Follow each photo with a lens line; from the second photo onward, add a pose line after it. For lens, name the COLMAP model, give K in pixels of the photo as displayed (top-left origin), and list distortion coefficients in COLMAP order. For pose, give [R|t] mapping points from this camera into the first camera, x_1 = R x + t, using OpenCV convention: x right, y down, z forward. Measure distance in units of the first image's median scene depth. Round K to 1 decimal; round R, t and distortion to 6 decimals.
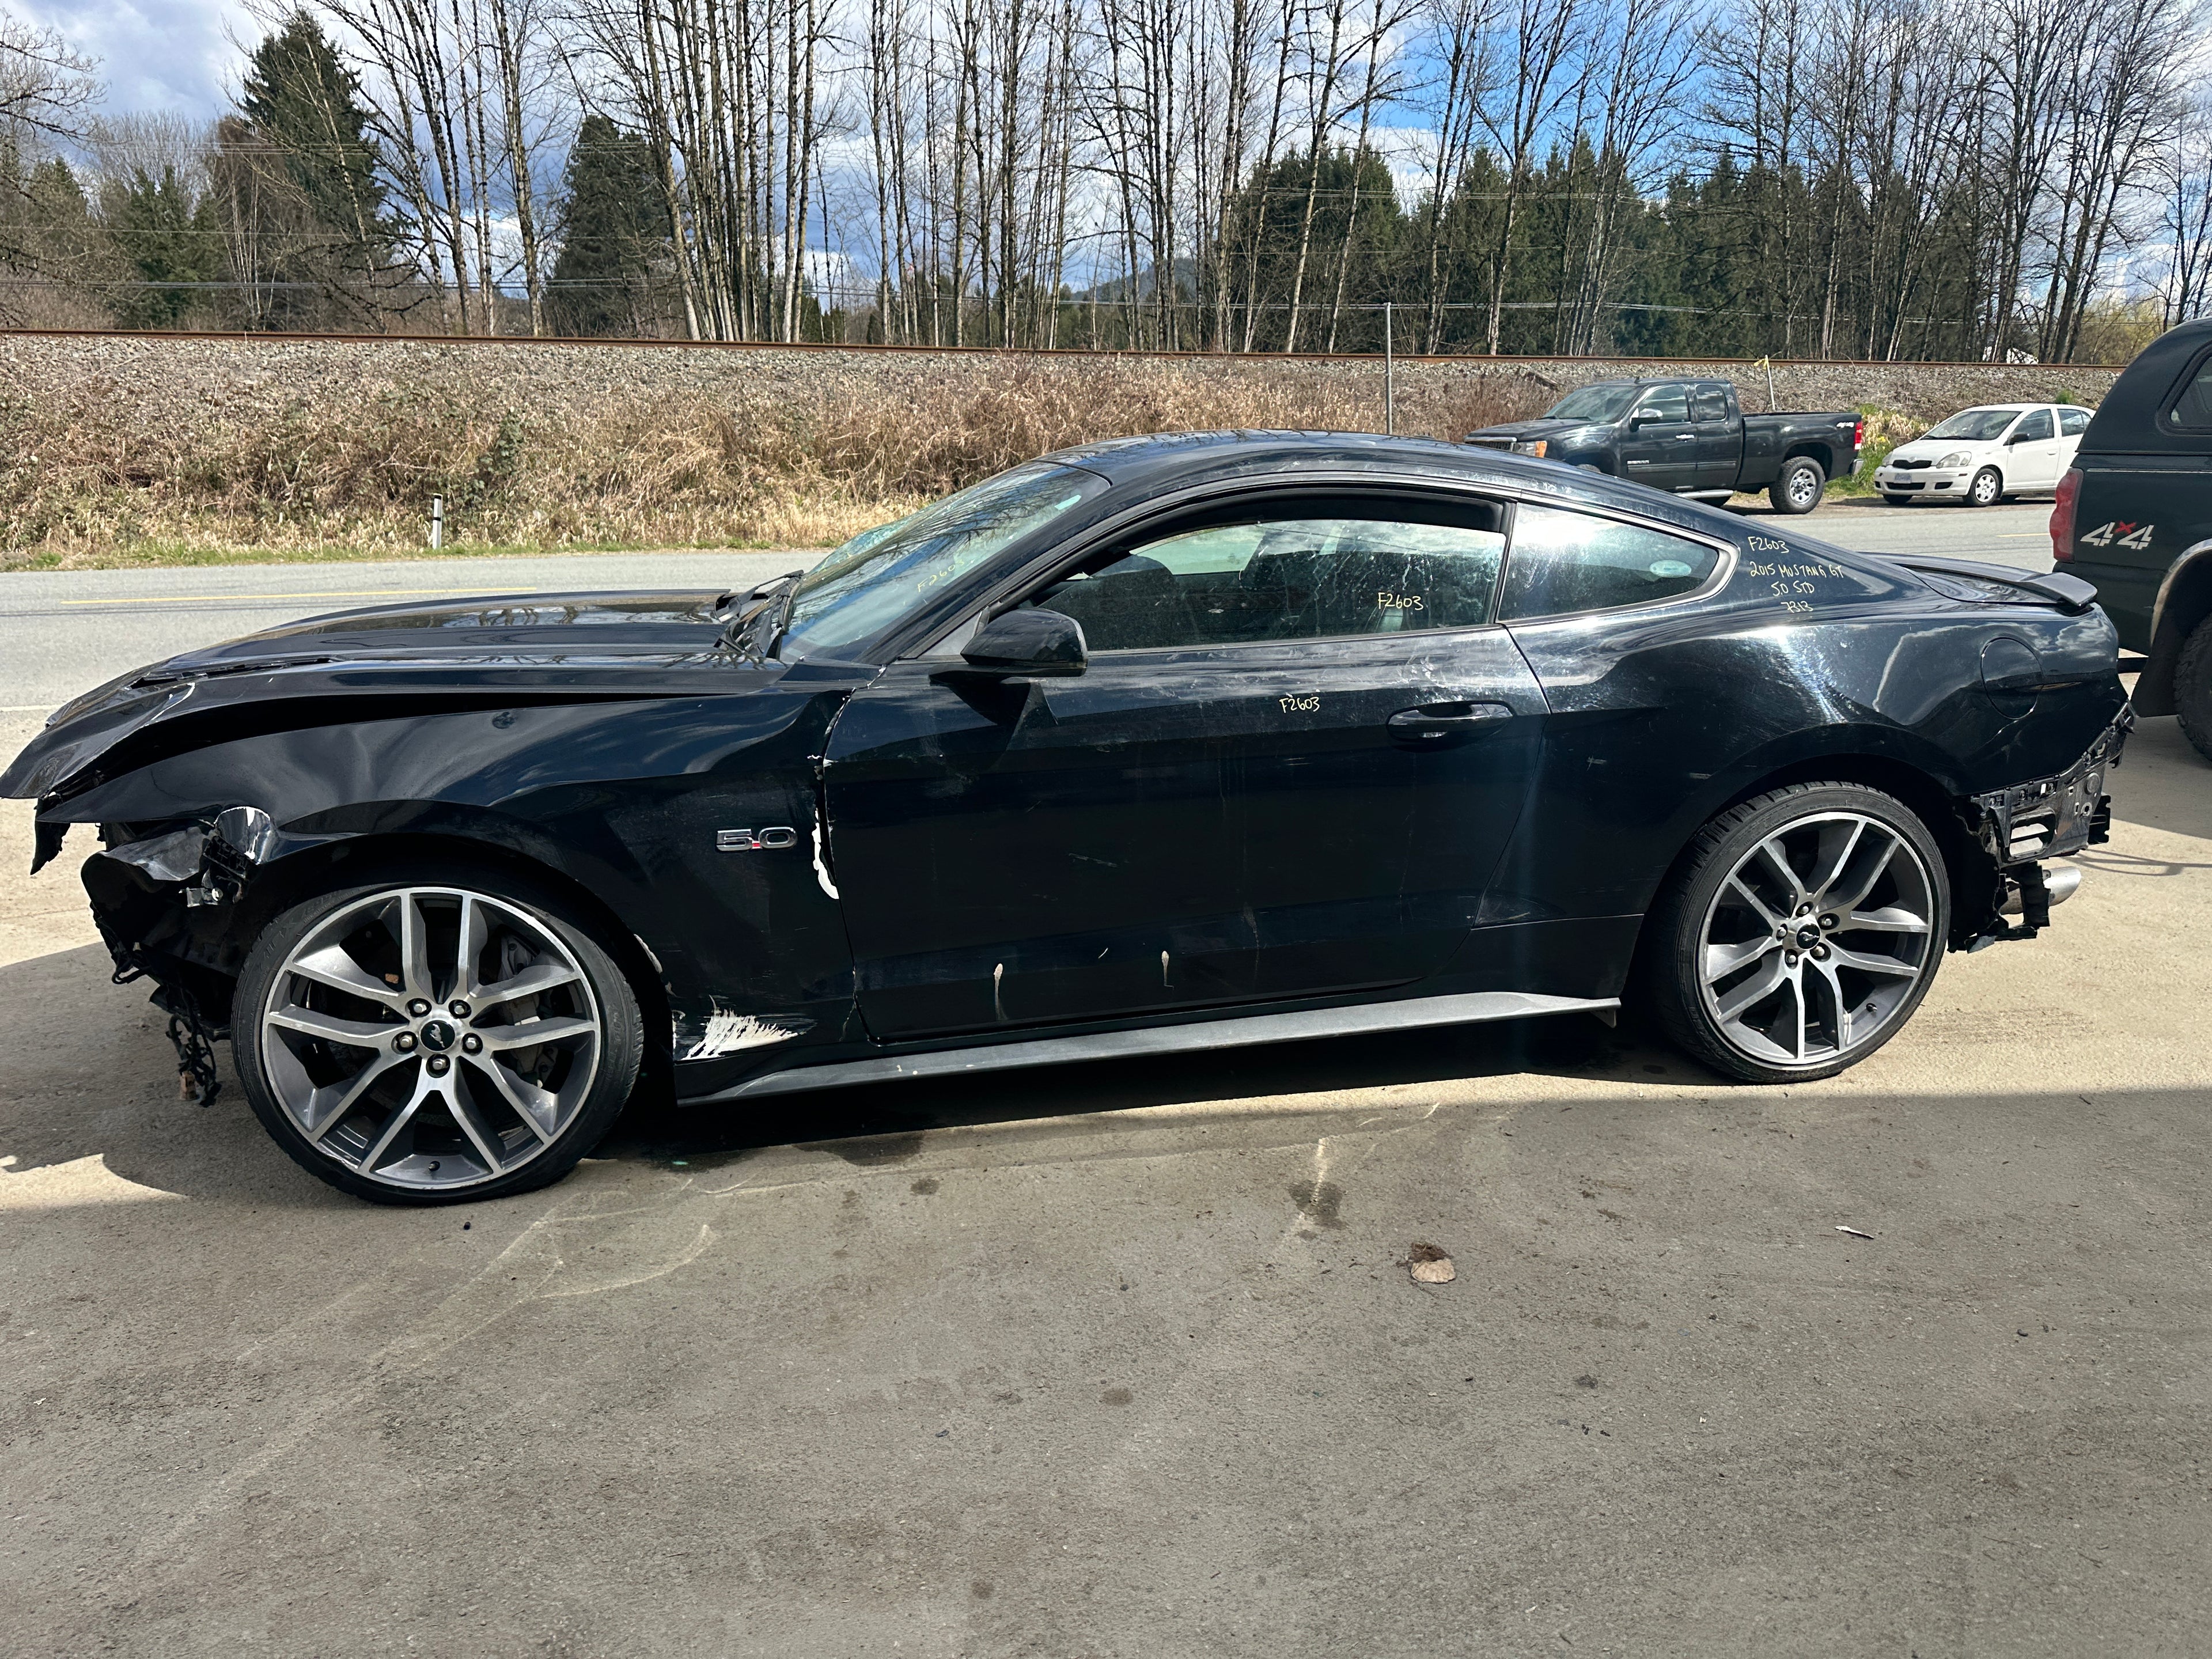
lens RADIAL K [[1560.8, 0, 1113.2], [0, 1560.8, 824.1], [0, 0, 1]] dist [0.088332, -0.136286]
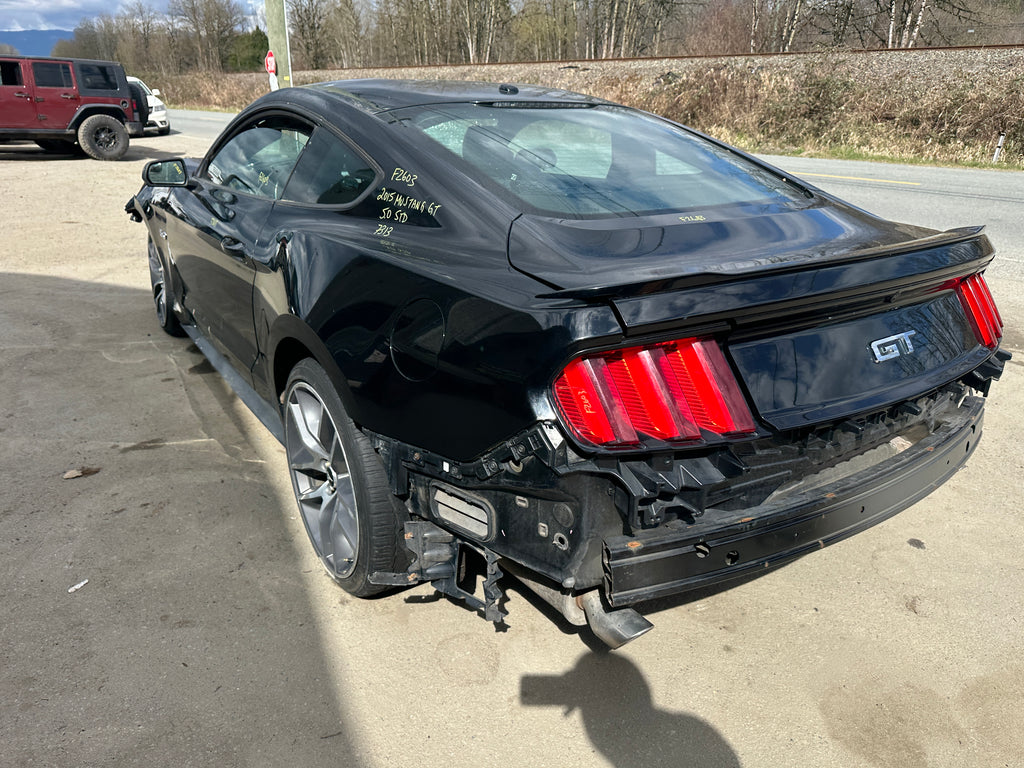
lens RADIAL K [[729.4, 0, 518.5], [0, 729.4, 370.1], [0, 0, 1]] dist [0.010298, -0.010405]
pose [[0.363925, 0.334305, -0.869367, 0.919025], [-0.235943, 0.936015, 0.261165, -0.191170], [0.901049, 0.110077, 0.419516, 0.810661]]
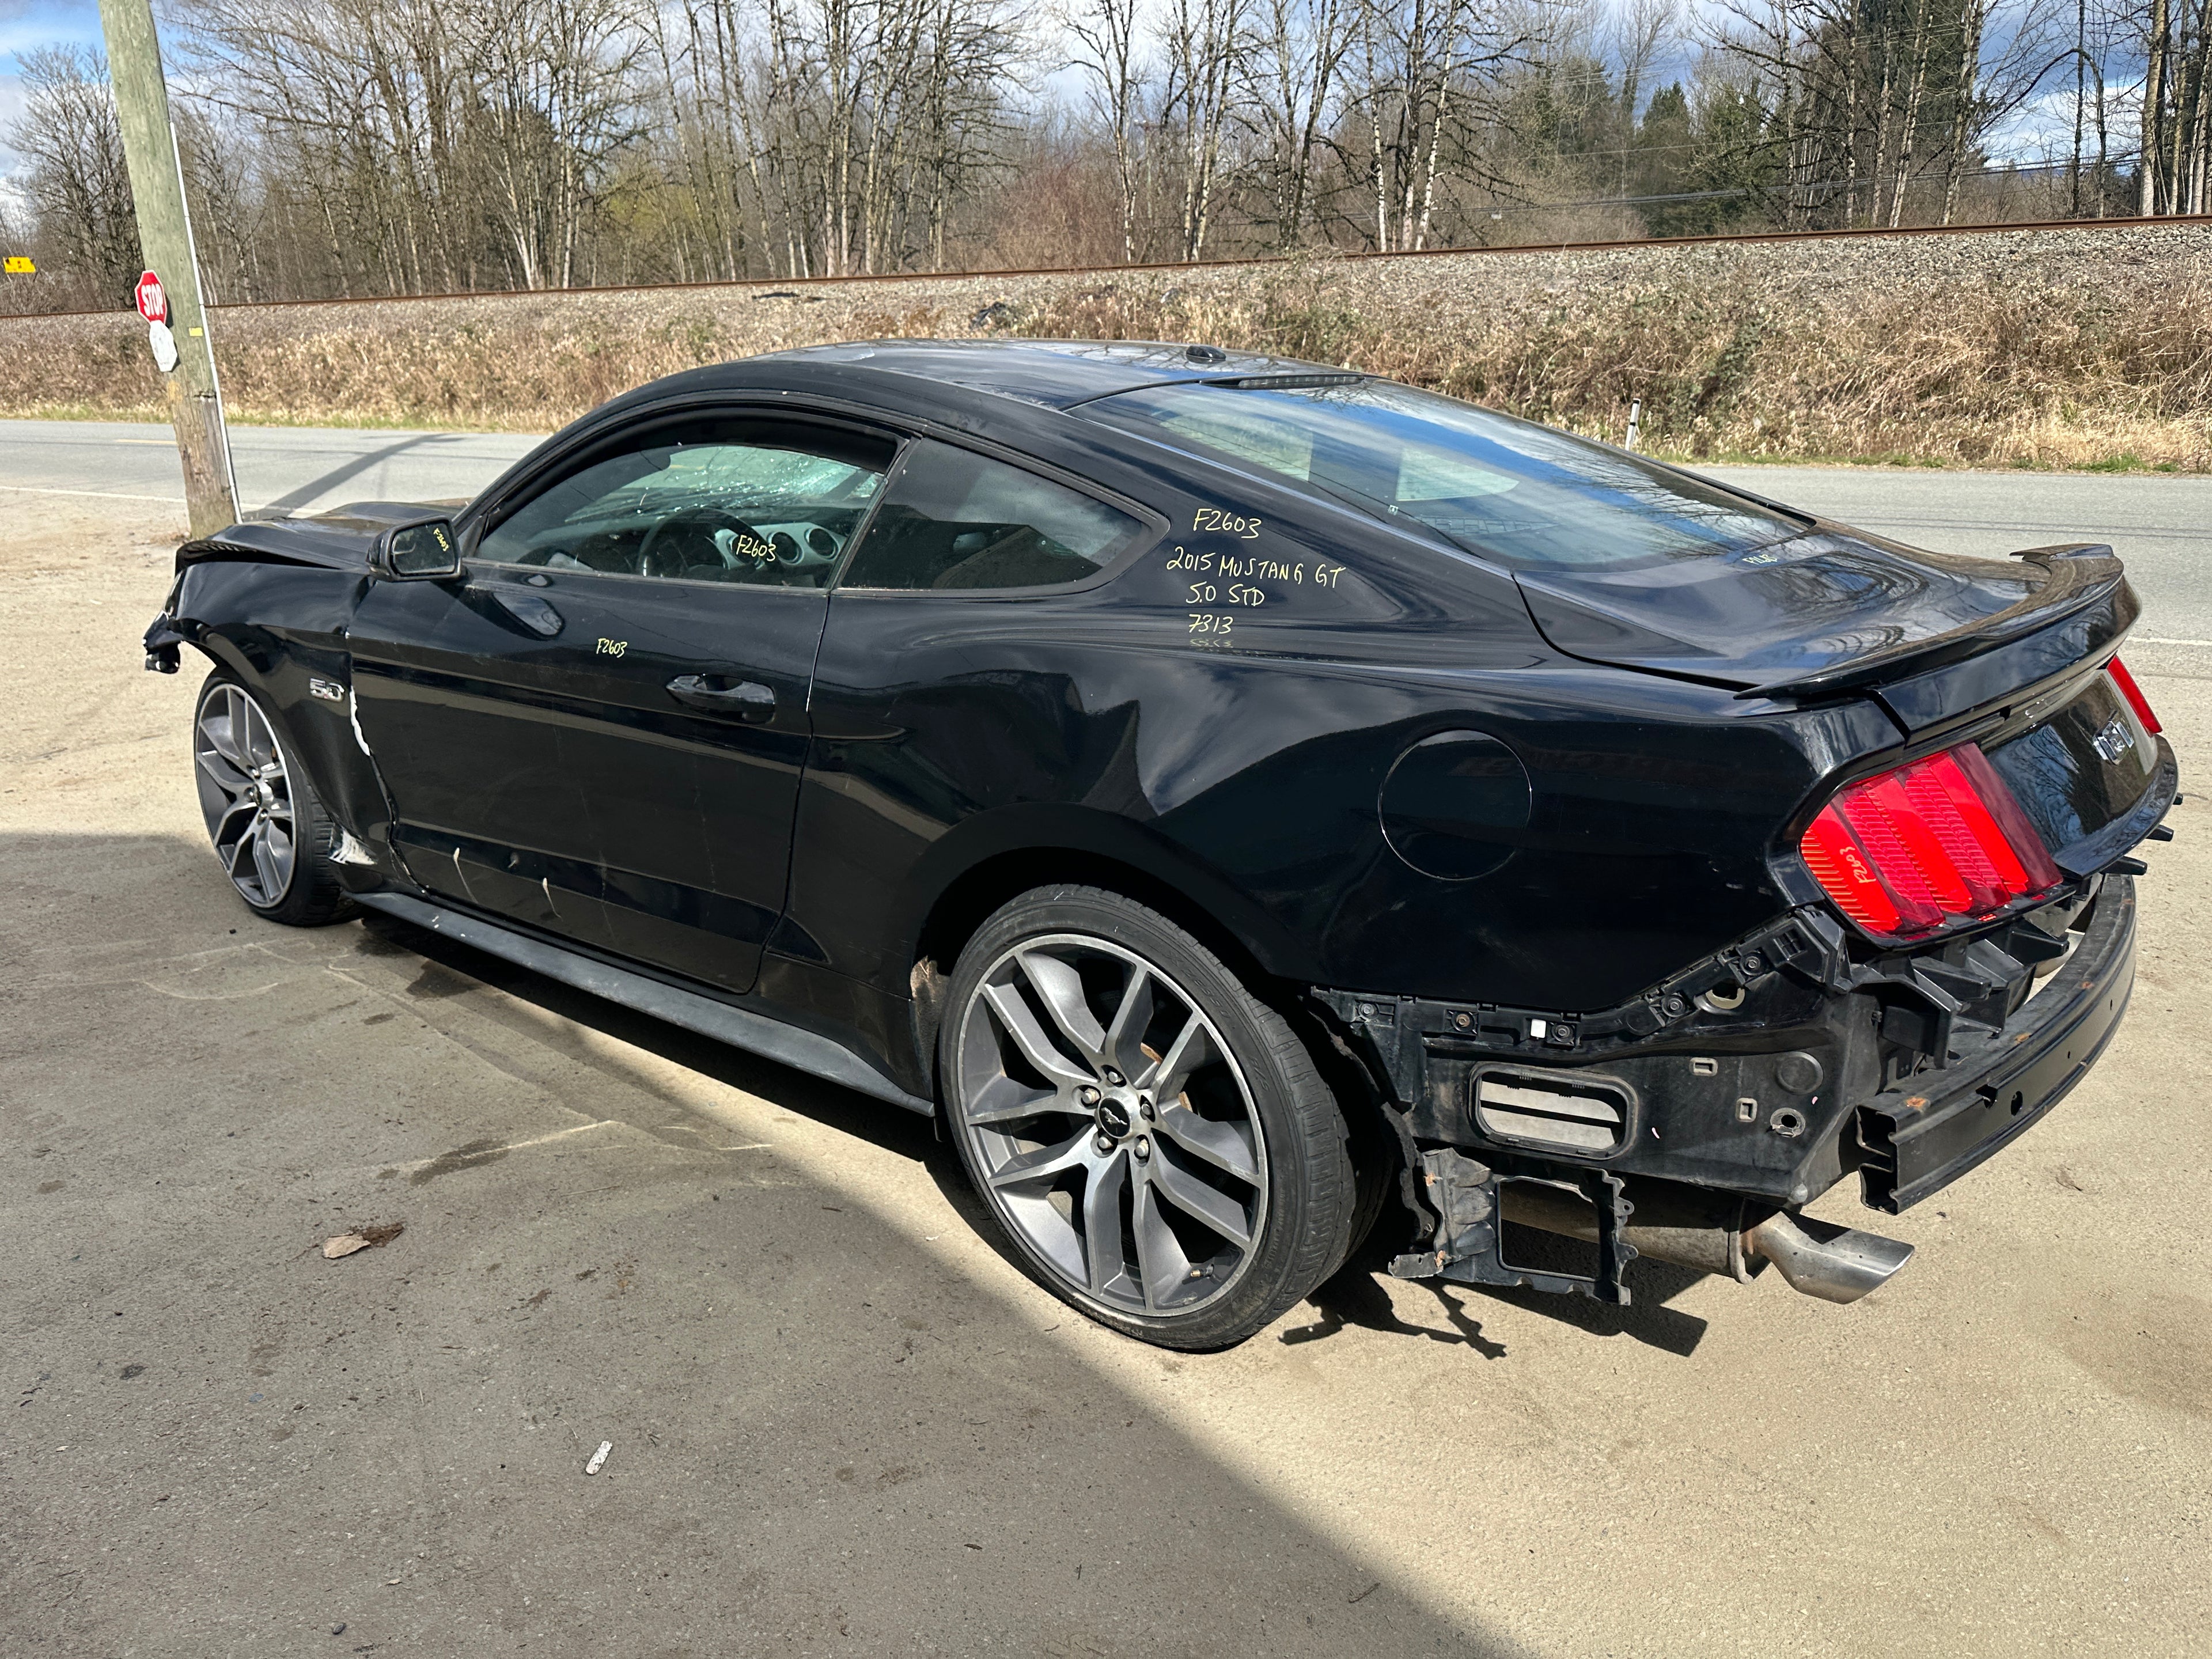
lens RADIAL K [[1555.7, 0, 1112.2], [0, 1555.7, 821.1], [0, 0, 1]] dist [0.047313, -0.067389]
pose [[0.621401, 0.220961, -0.751689, 0.830547], [-0.176308, 0.974237, 0.140631, -0.129985], [0.763398, 0.045140, 0.644349, 0.532694]]
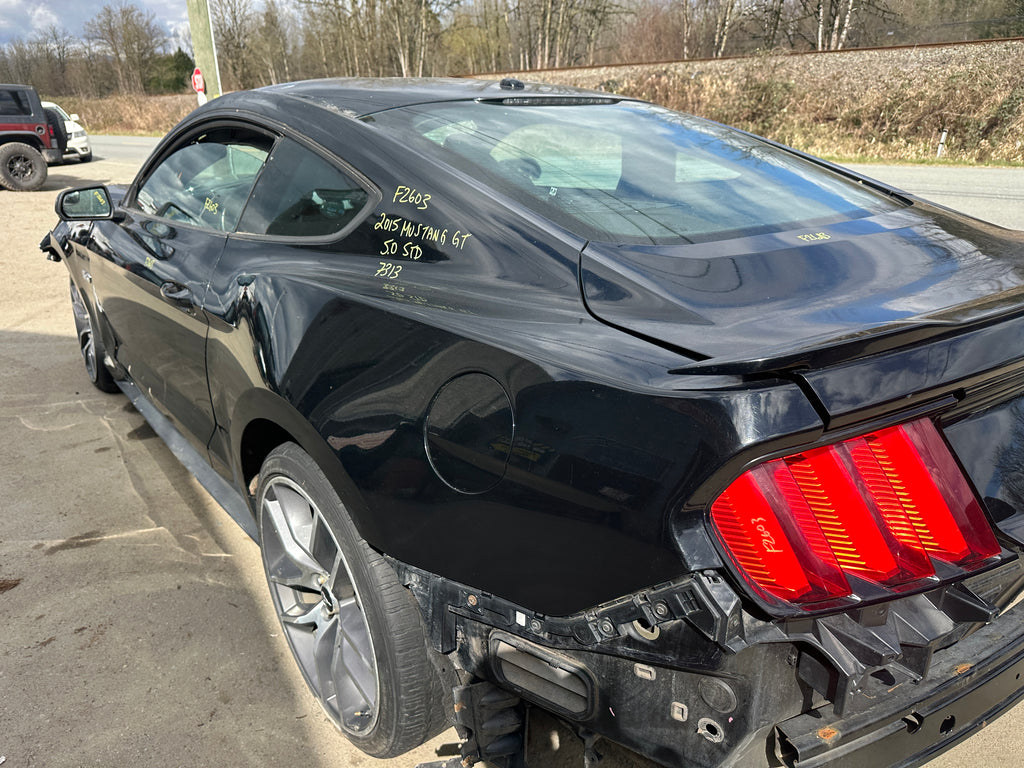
lens RADIAL K [[730.8, 0, 512.0], [0, 730.8, 384.0], [0, 0, 1]] dist [-0.005890, 0.005366]
pose [[0.435306, 0.312523, -0.844297, 0.770095], [-0.199578, 0.947979, 0.248003, -0.177737], [0.877882, 0.060546, 0.475034, 0.809685]]
